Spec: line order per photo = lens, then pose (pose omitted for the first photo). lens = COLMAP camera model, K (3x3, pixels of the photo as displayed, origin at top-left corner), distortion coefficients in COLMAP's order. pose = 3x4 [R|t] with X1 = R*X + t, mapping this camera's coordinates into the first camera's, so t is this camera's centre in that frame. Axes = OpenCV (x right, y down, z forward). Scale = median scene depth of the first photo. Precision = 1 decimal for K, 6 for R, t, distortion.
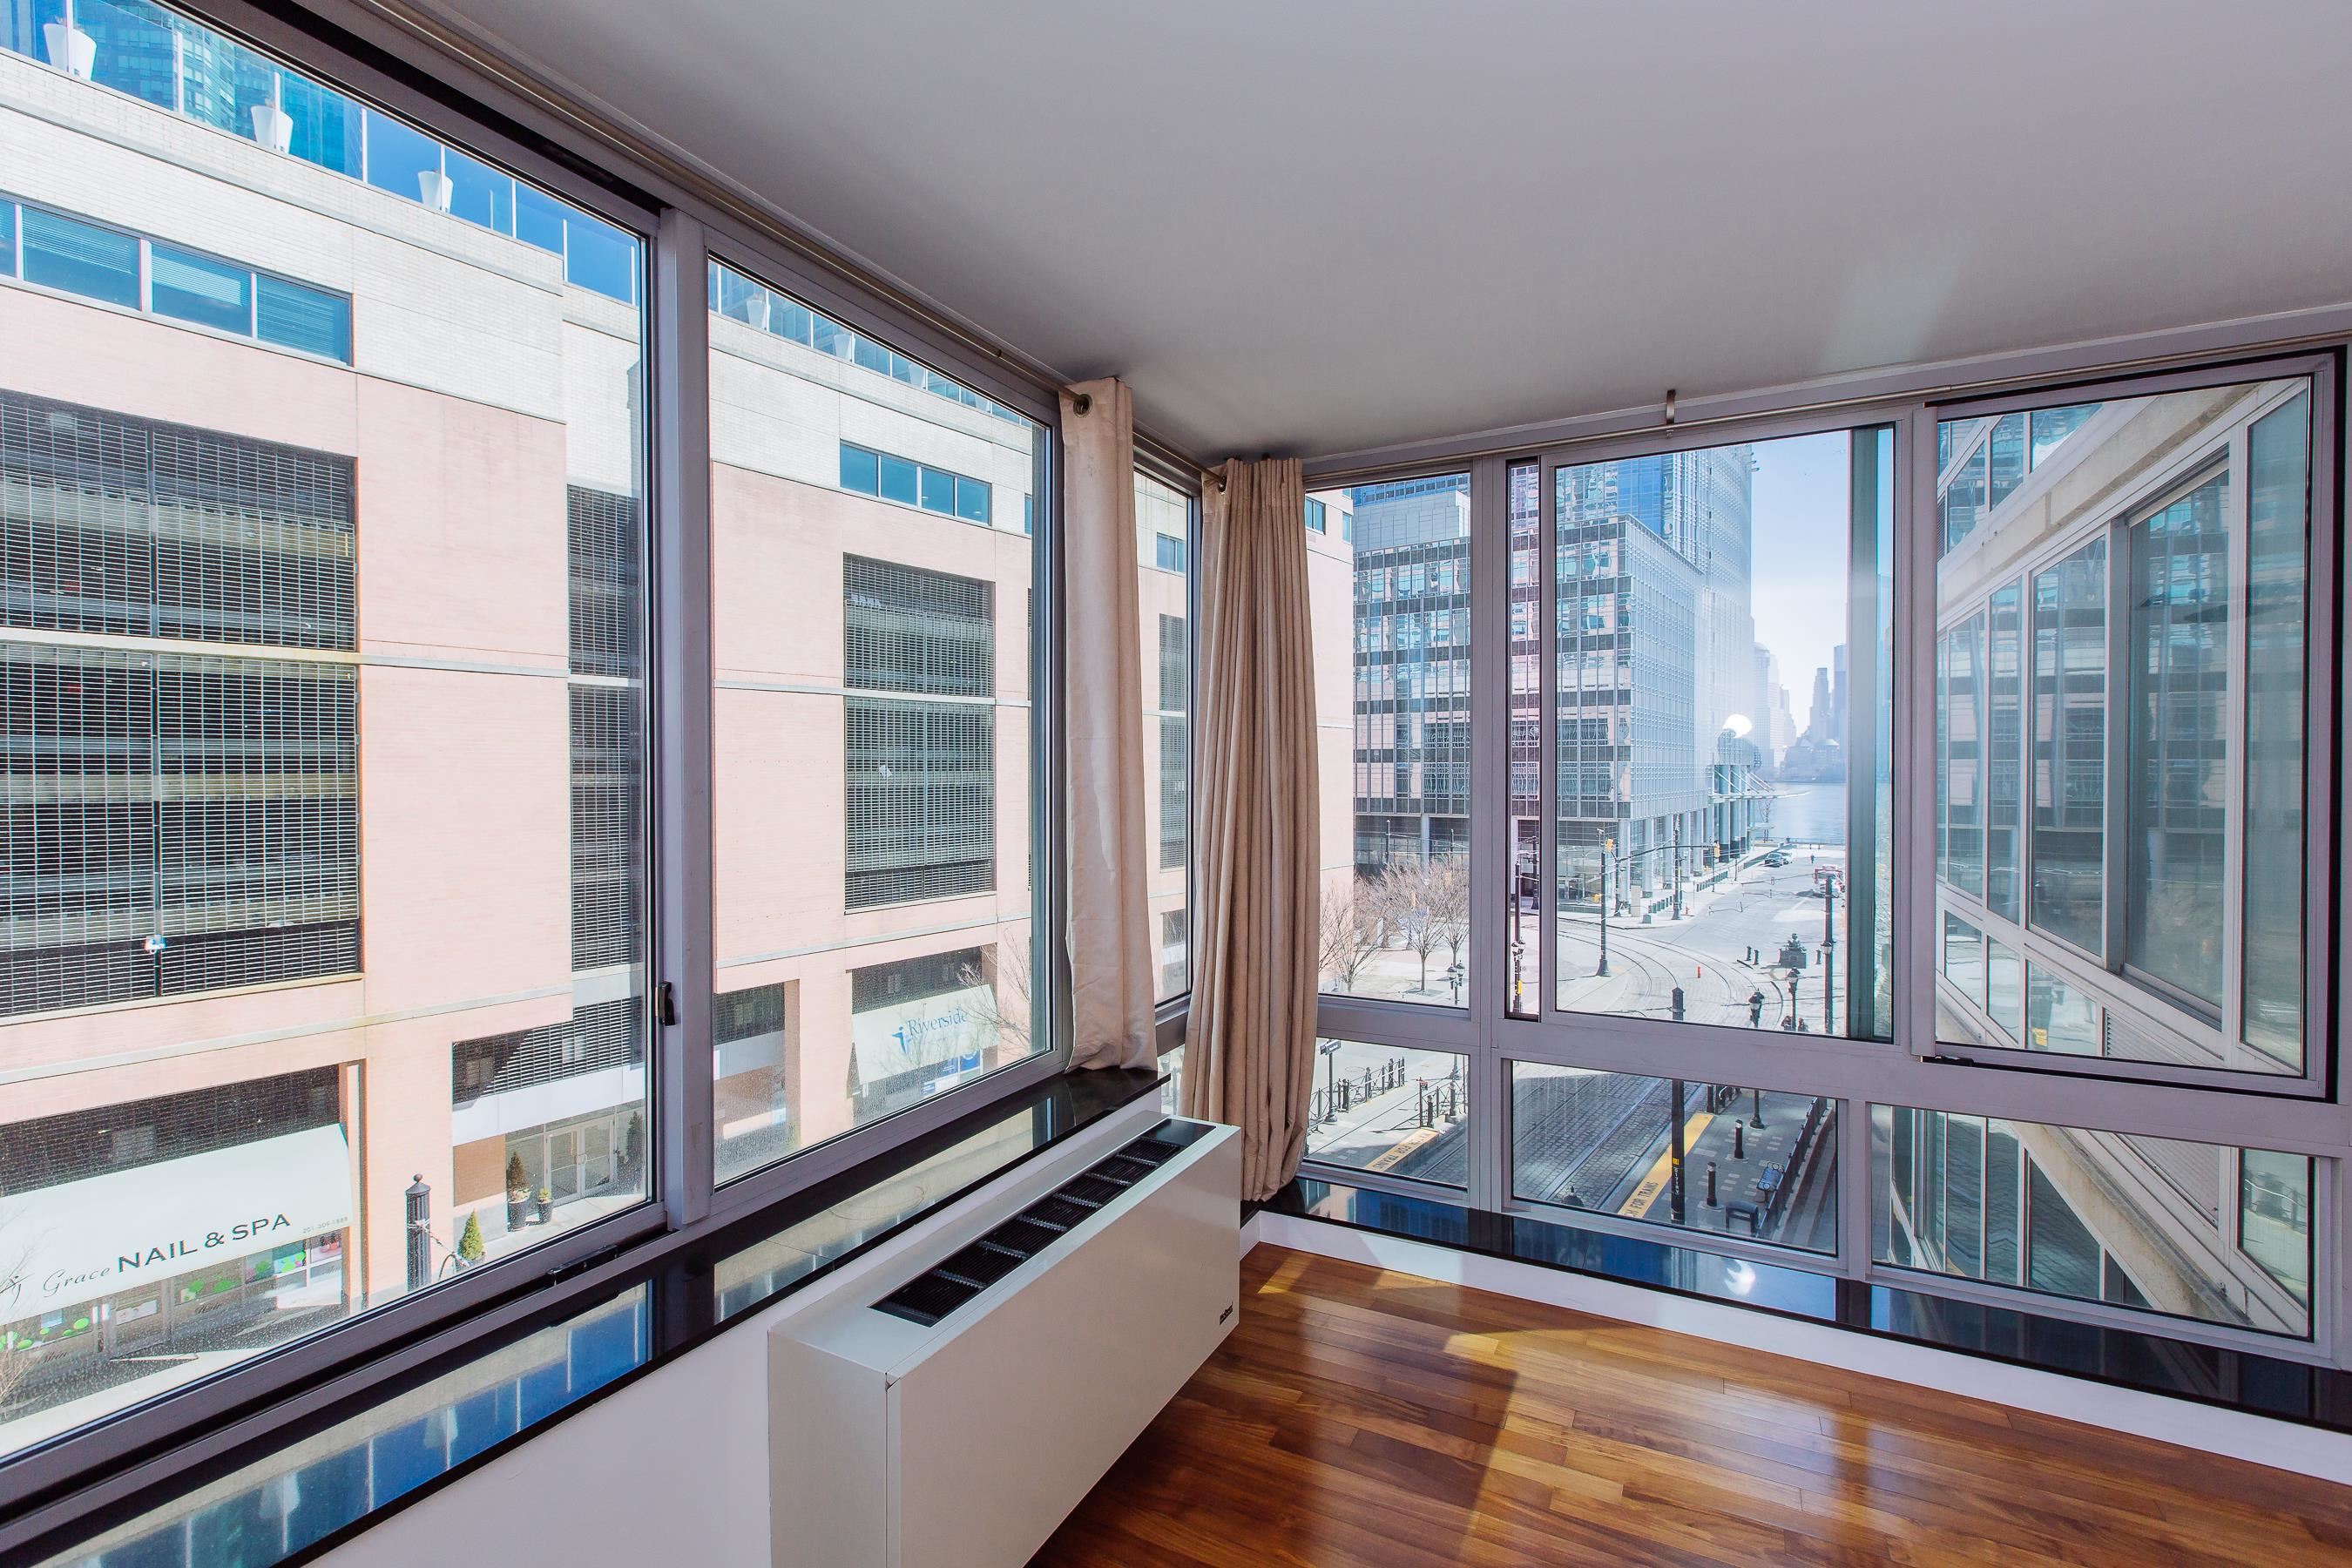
lens RADIAL K [[1036.6, 0, 1161.7], [0, 1036.6, 782.9], [0, 0, 1]] dist [-0.002527, -0.000241]
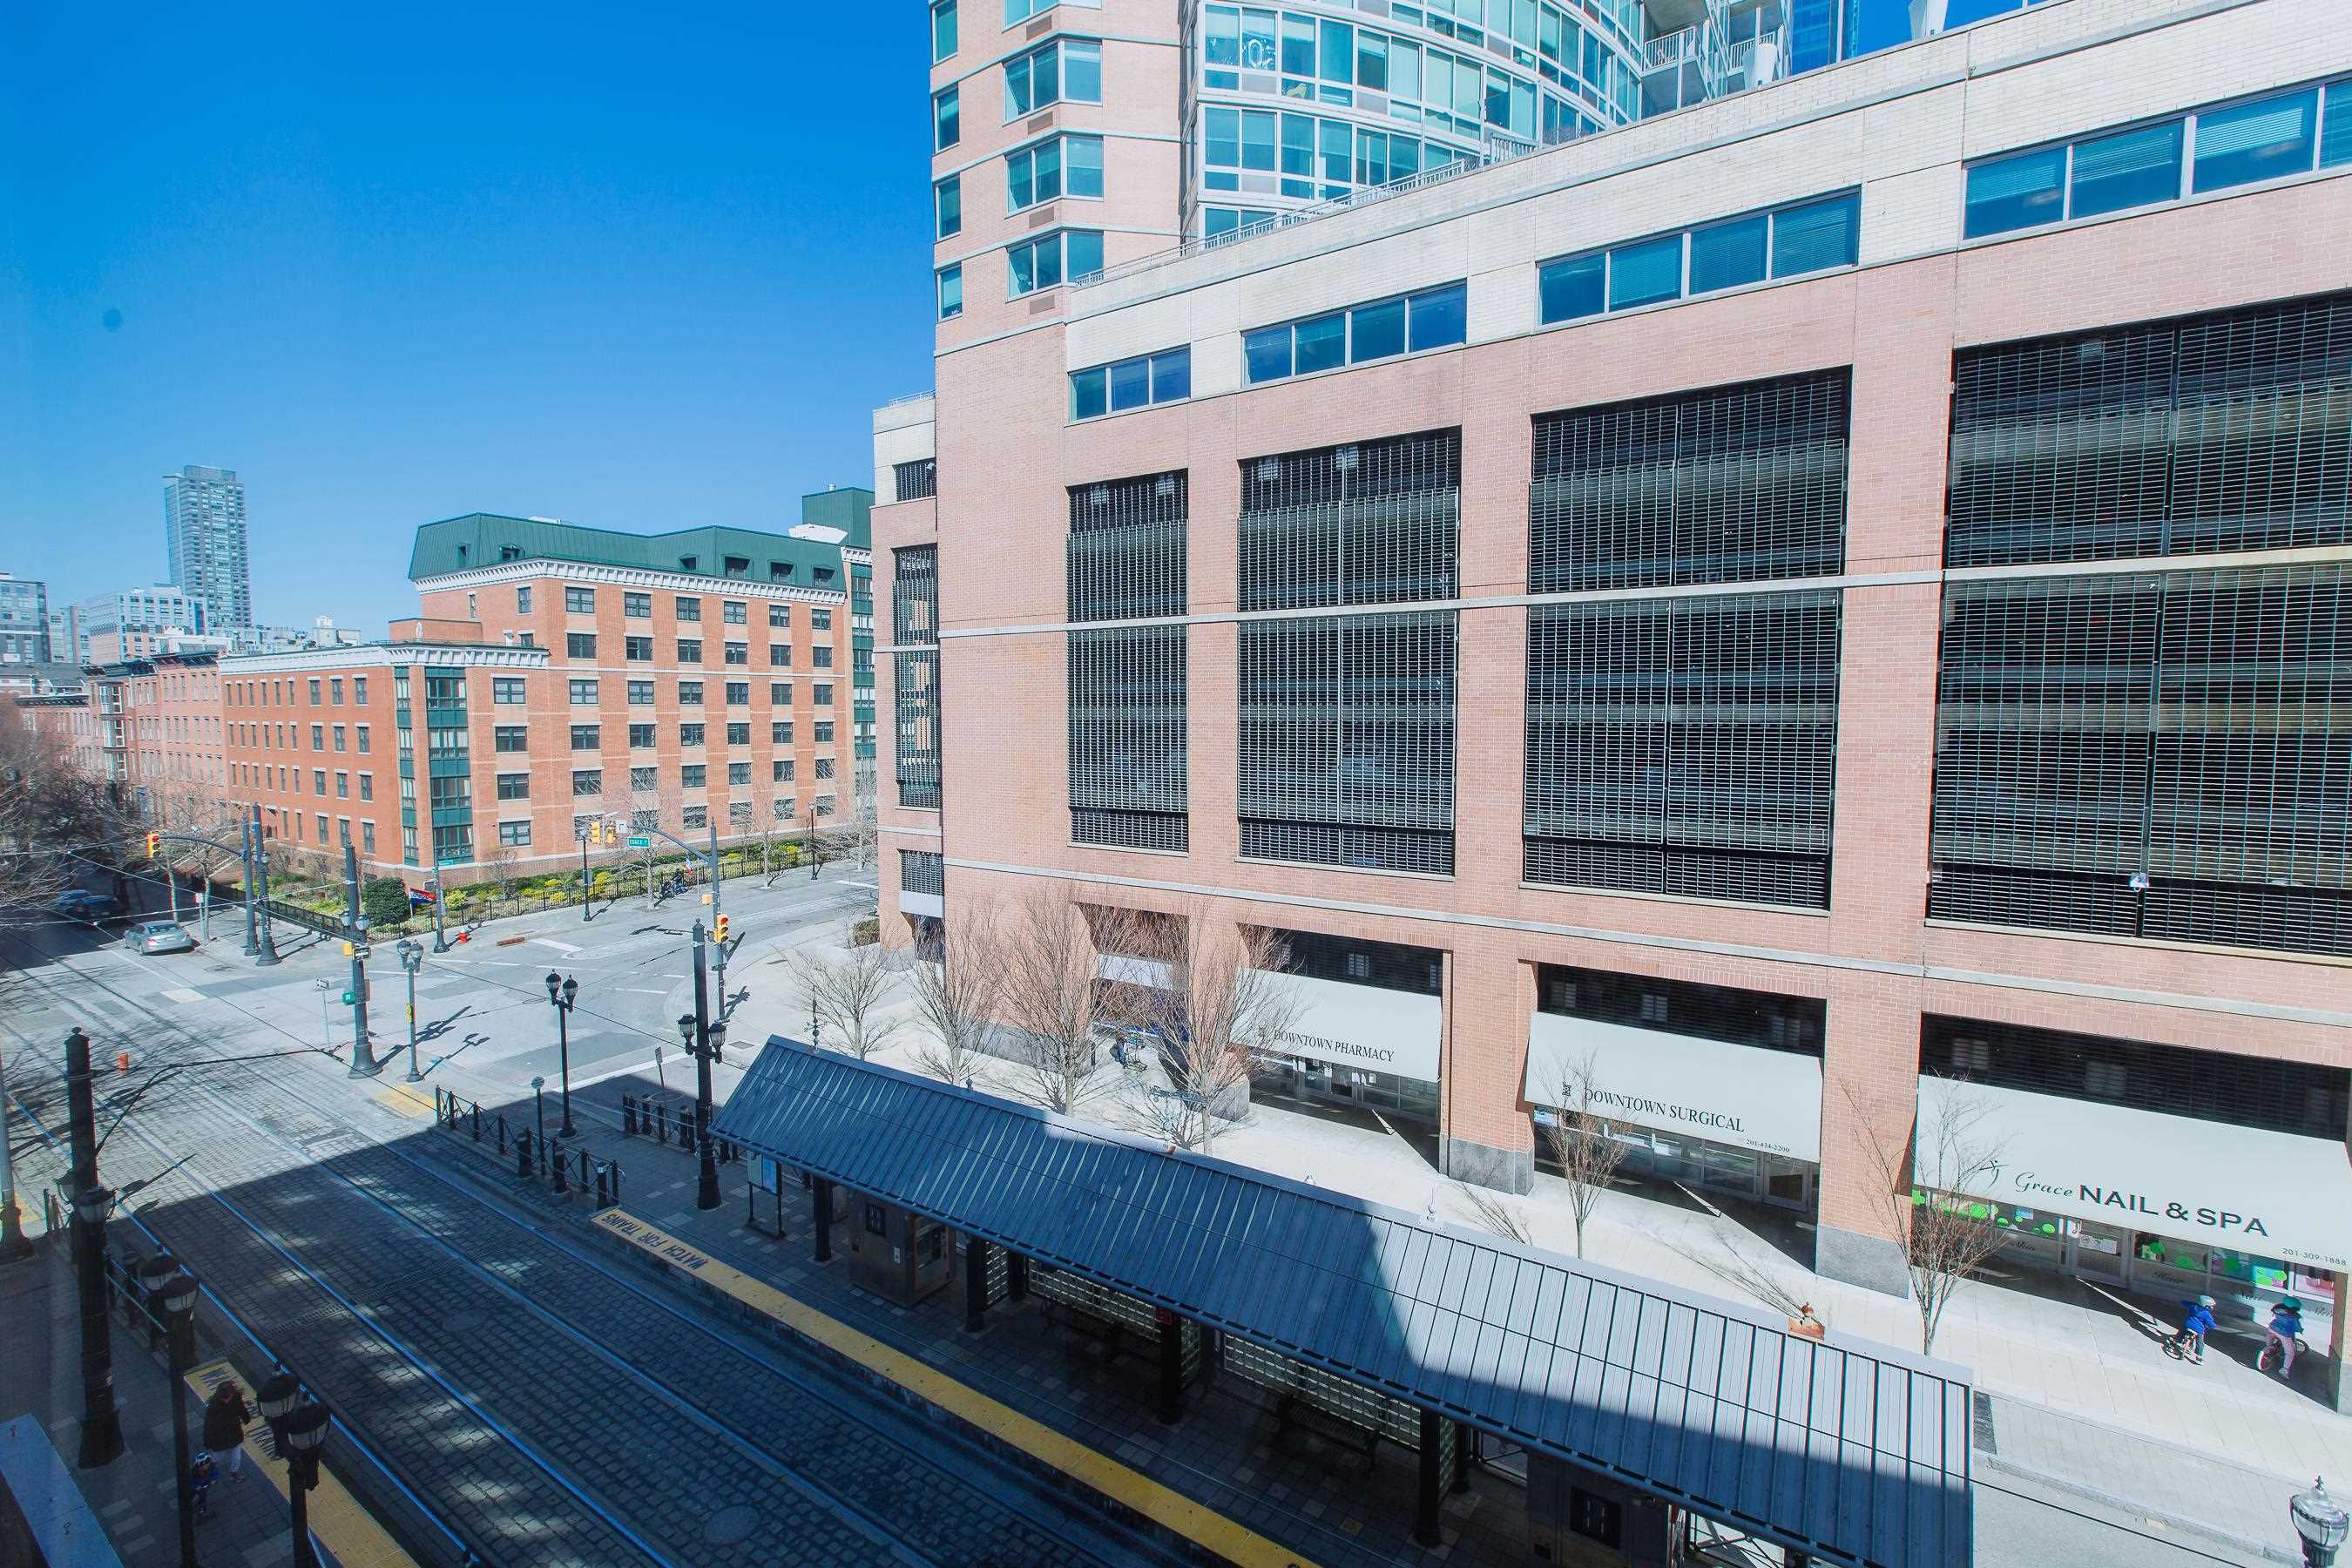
lens RADIAL K [[1162.8, 0, 1183.6], [0, 1162.8, 790.5], [0, 0, 1]] dist [0.002720, 0.000511]
pose [[0.011135, 0.077346, -0.996942, 0.296044], [-0.010848, 0.996955, 0.077226, -0.005747], [0.999879, 0.009955, 0.011940, 0.387457]]
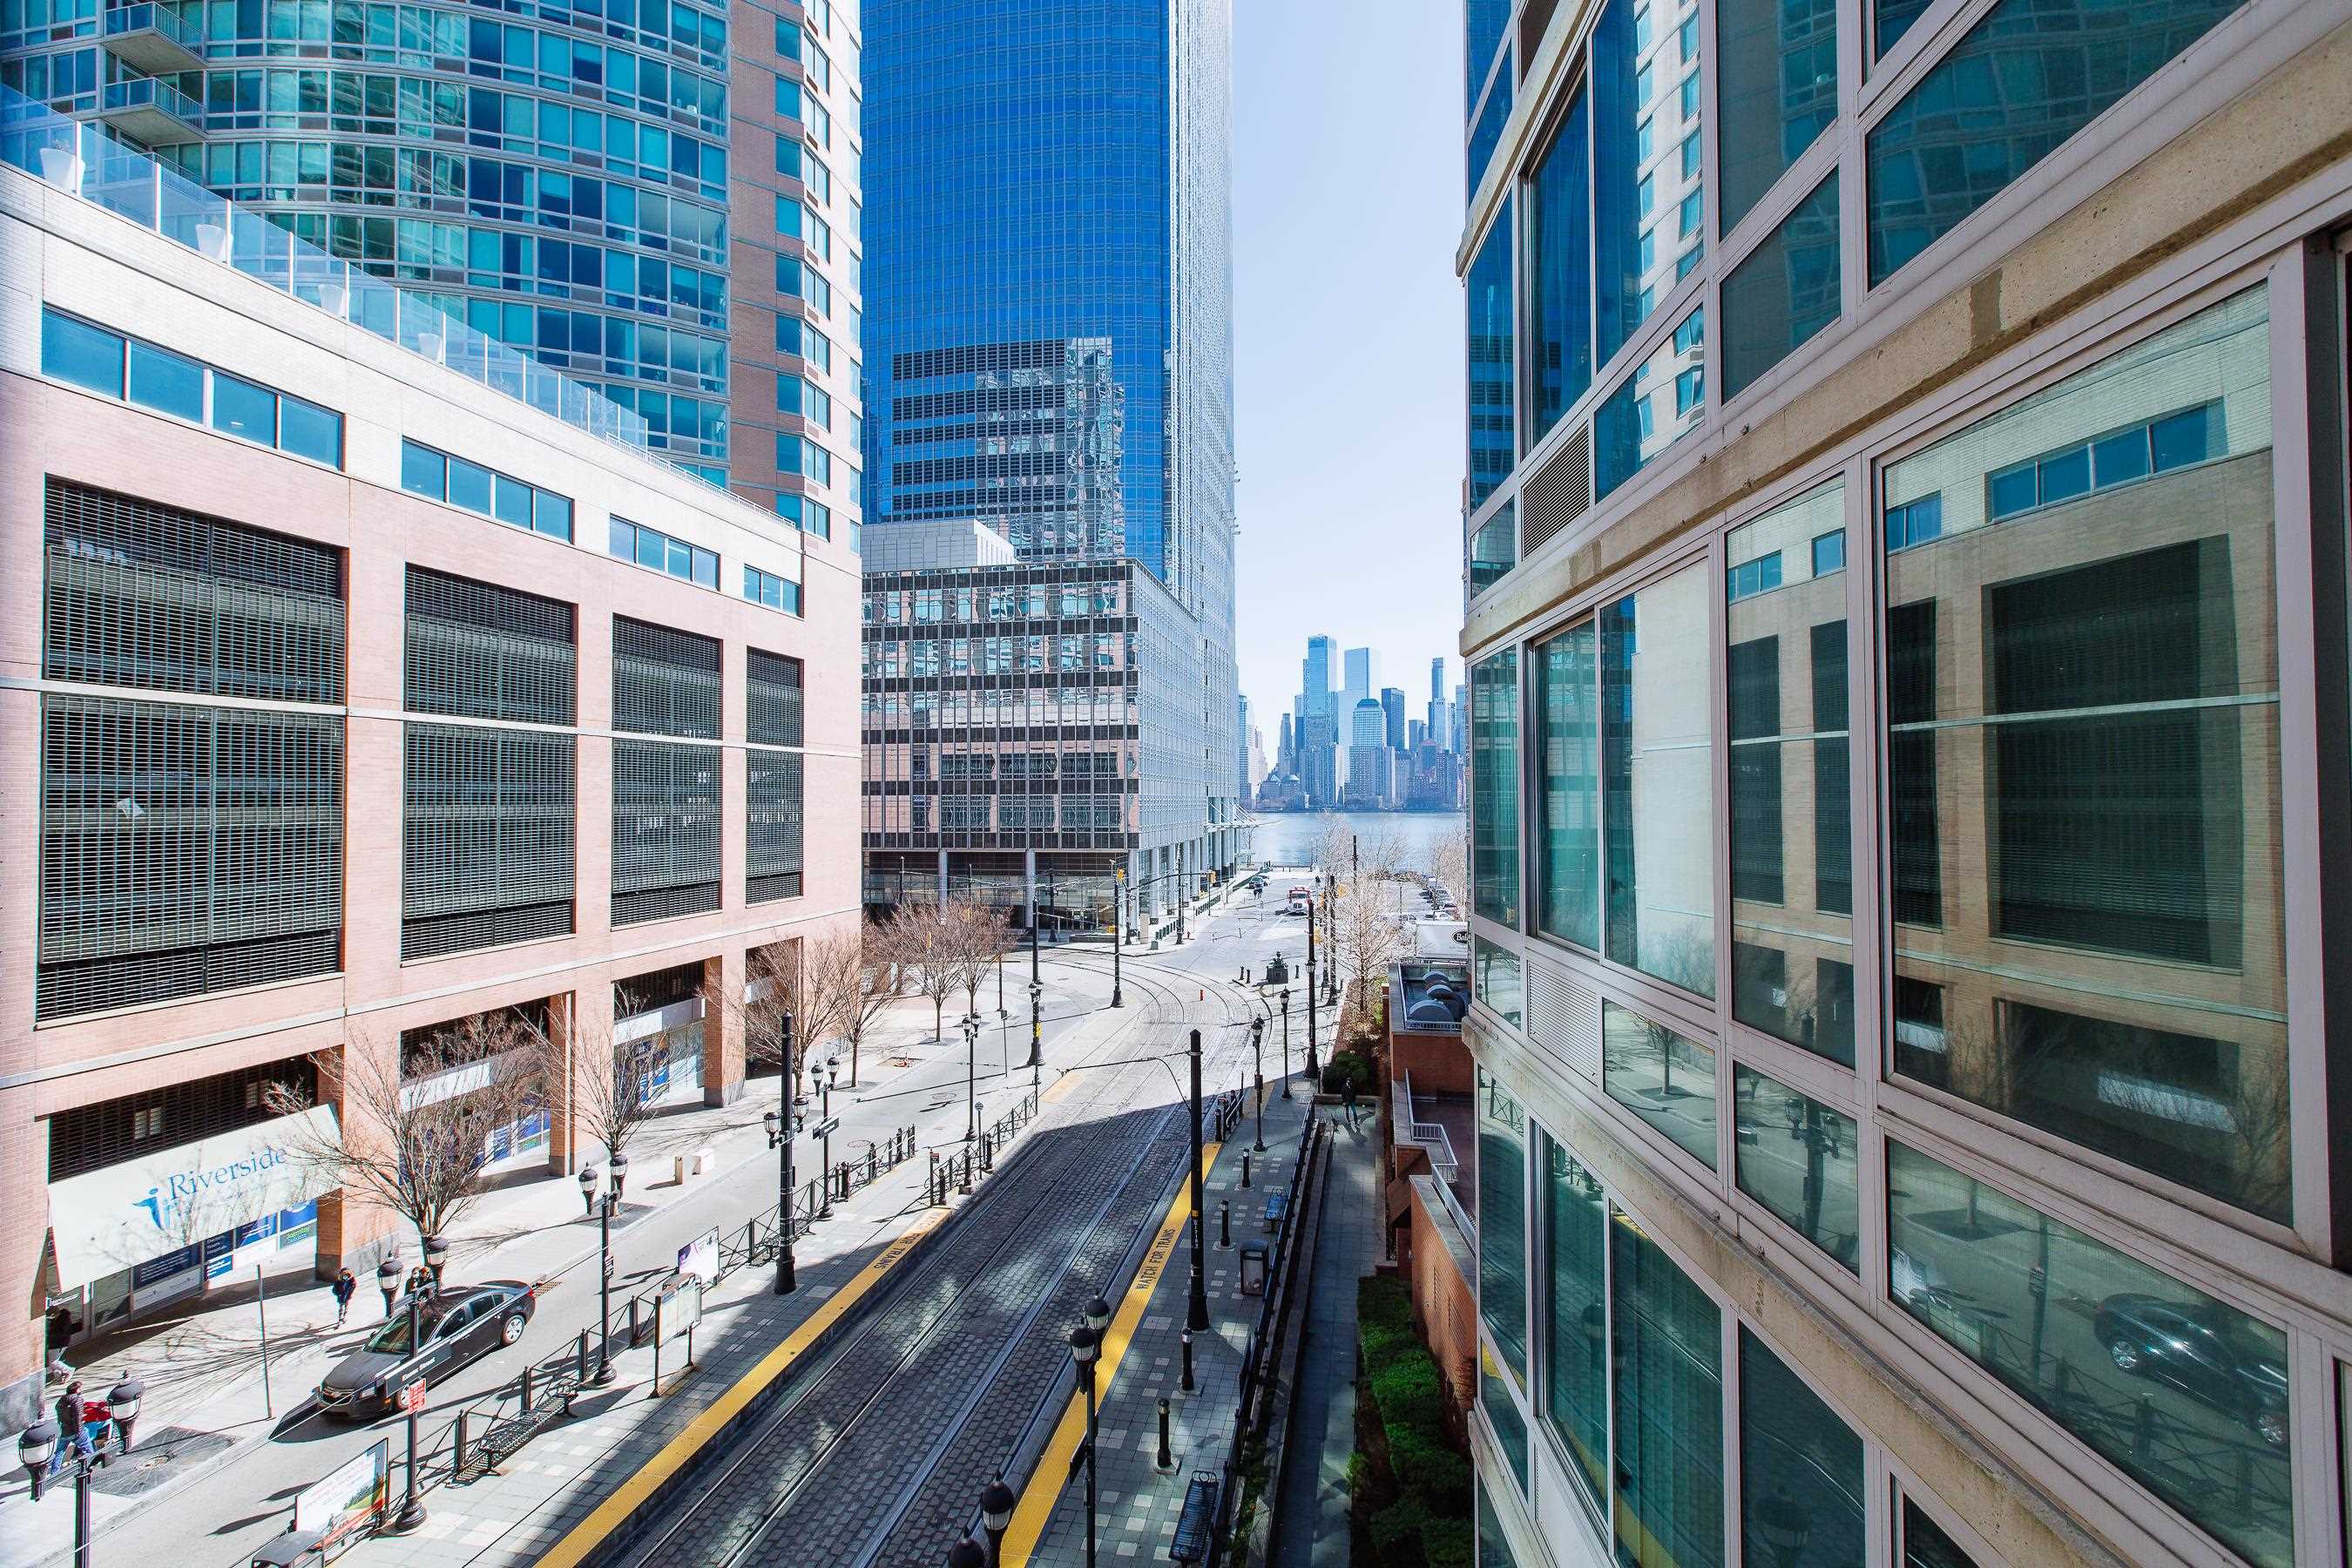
lens RADIAL K [[1054.2, 0, 1196.6], [0, 1054.2, 780.2], [0, 0, 1]] dist [0.000618, 0.000283]
pose [[0.885776, 0.006605, 0.464065, 0.011669], [0.009071, 0.999461, -0.031540, -0.000482], [-0.464024, 0.032147, 0.885239, 0.033013]]
